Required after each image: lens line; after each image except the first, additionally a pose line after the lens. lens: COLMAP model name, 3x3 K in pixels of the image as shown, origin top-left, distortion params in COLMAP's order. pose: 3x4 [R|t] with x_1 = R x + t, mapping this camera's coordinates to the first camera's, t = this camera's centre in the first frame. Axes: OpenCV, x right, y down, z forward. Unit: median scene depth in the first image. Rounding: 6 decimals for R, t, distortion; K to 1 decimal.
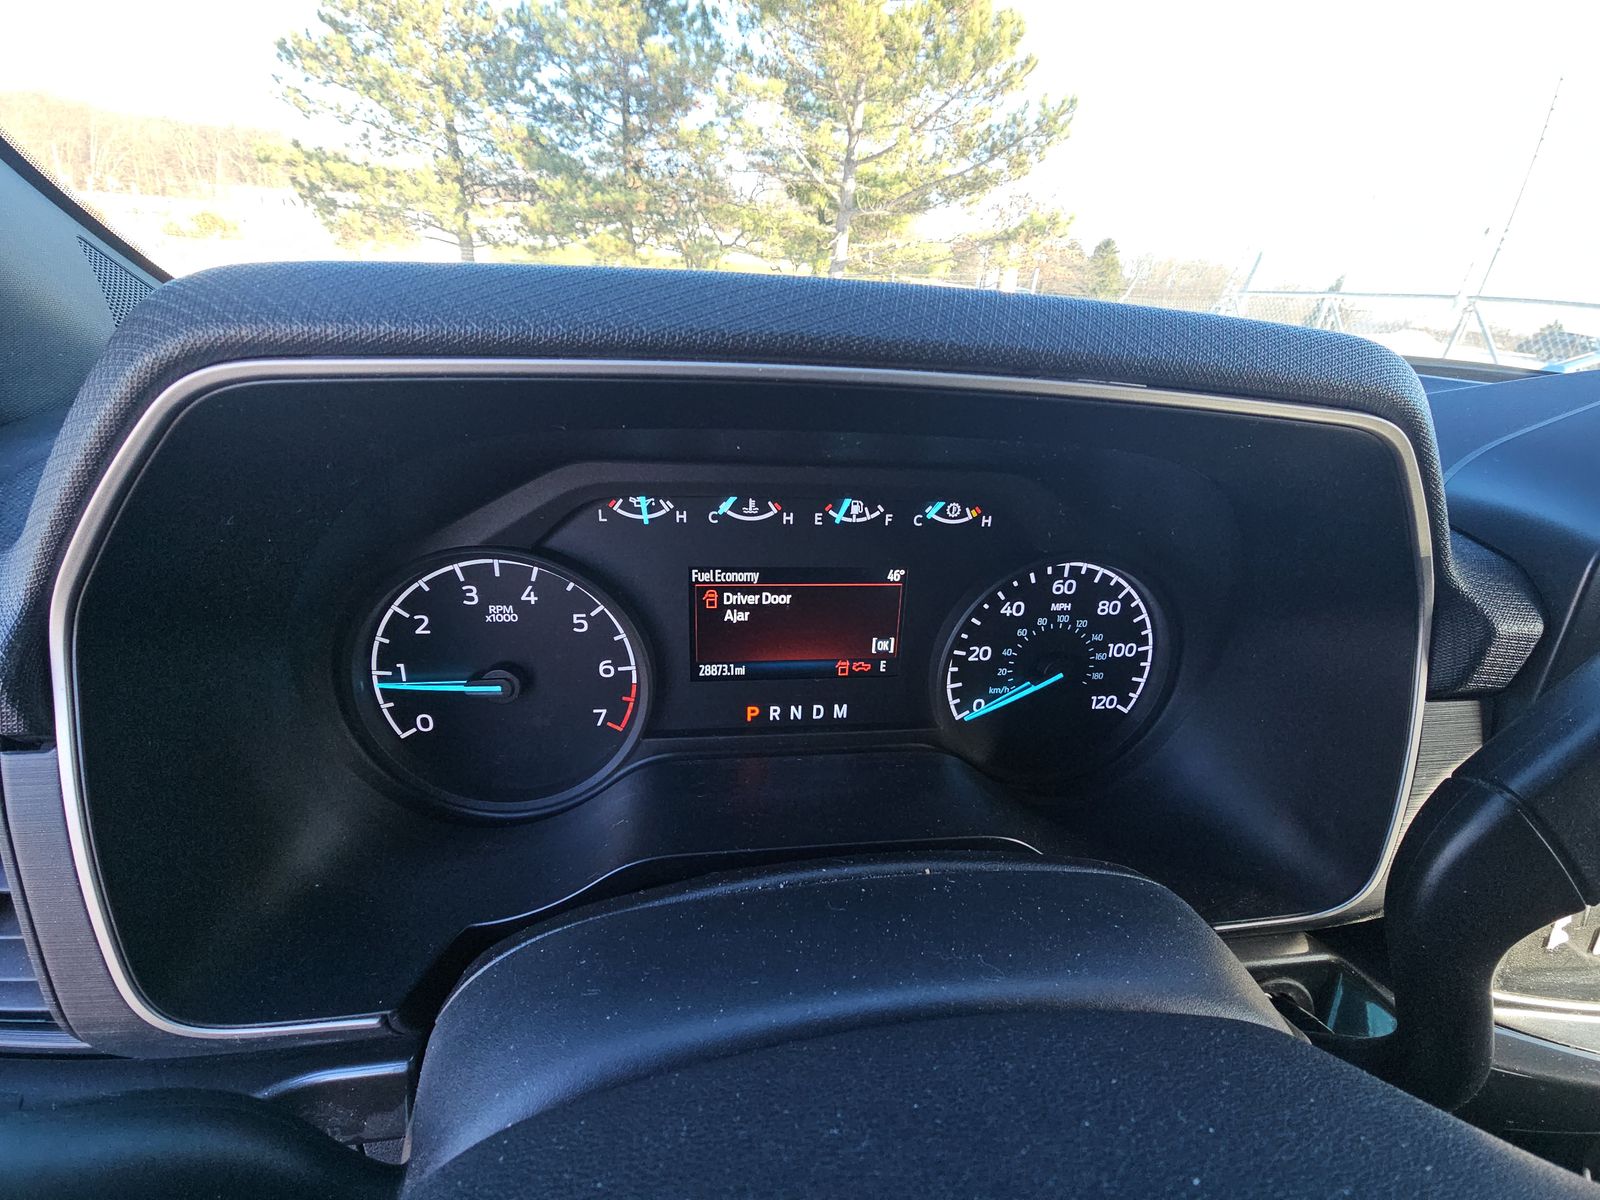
lens RADIAL K [[641.9, 0, 799.5], [0, 641.9, 601.6], [0, 0, 1]] dist [0.002204, -0.000179]
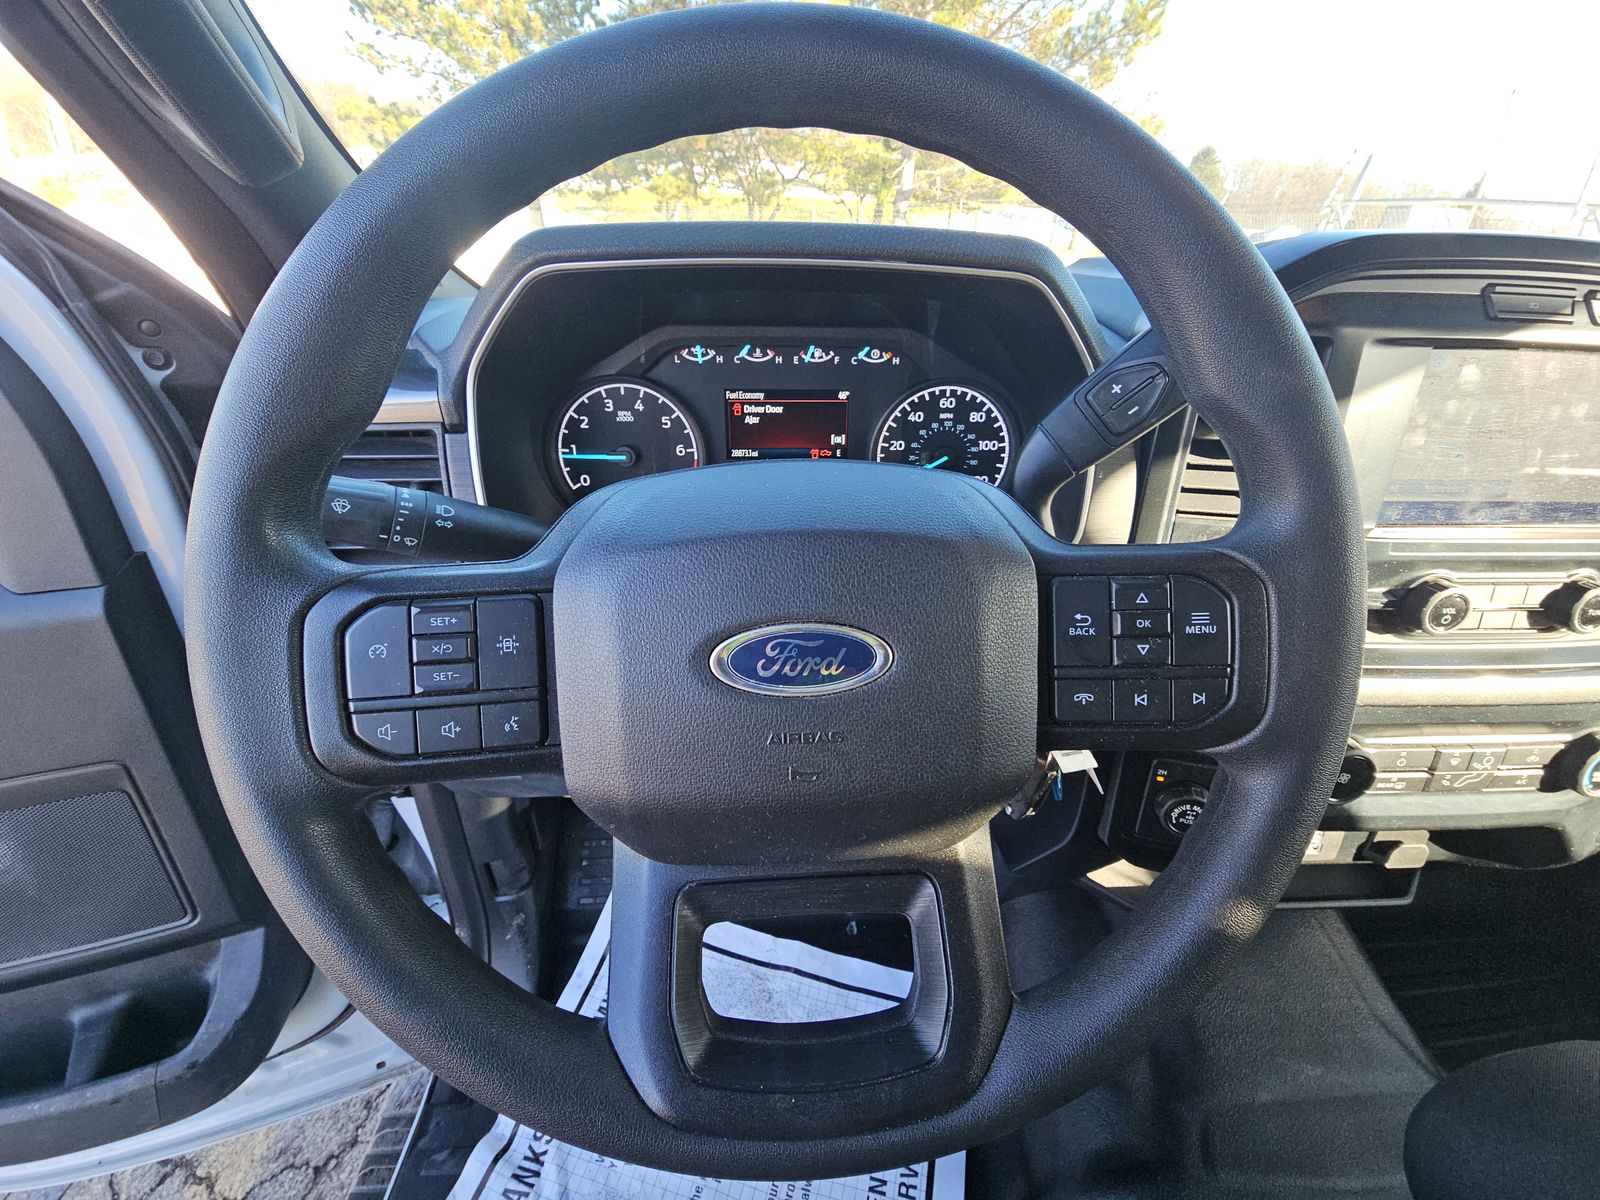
lens RADIAL K [[641.9, 0, 802.9], [0, 641.9, 598.7], [0, 0, 1]] dist [0.002204, -0.000179]
pose [[0.995509, 0.004461, -0.094567, 0.188016], [0.002627, 0.997203, 0.074688, 0.340545], [0.094636, -0.074601, 0.992713, -0.694041]]
